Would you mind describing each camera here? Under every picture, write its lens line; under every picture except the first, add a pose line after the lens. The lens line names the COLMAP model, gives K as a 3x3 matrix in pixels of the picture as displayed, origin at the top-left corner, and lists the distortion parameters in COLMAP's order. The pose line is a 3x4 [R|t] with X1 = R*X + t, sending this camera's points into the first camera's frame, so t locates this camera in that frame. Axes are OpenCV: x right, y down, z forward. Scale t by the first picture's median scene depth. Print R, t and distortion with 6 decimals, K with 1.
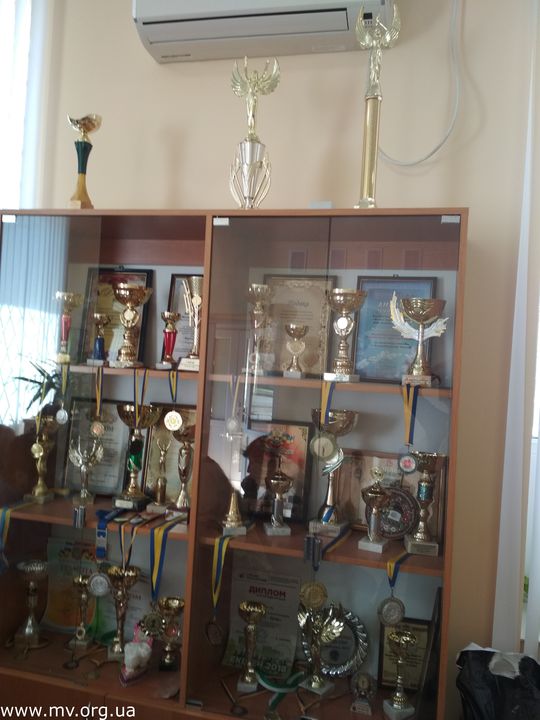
lens RADIAL K [[617.6, 0, 270.0], [0, 617.6, 360.0], [0, 0, 1]] dist [0.030545, -0.005739]
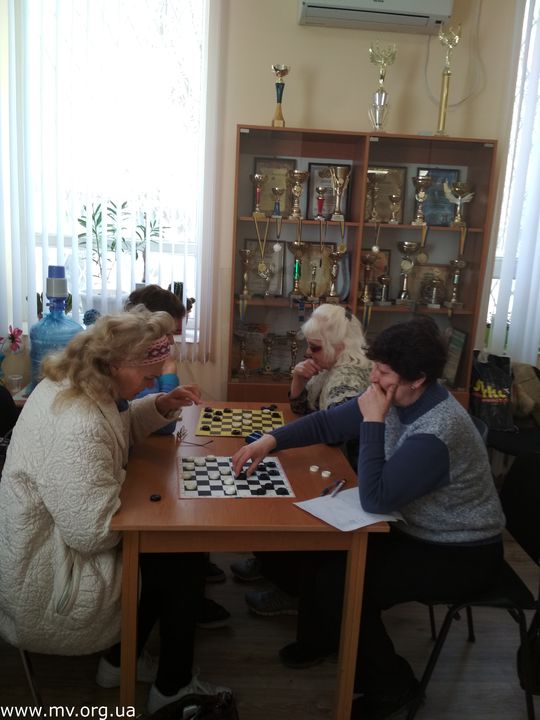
lens RADIAL K [[617.6, 0, 270.0], [0, 617.6, 360.0], [0, 0, 1]] dist [0.030545, -0.005739]
pose [[0.961489, -0.059832, 0.268251, -0.869188], [0.001870, 0.977418, 0.211305, 0.034012], [-0.274836, -0.202666, 0.939889, -0.785857]]
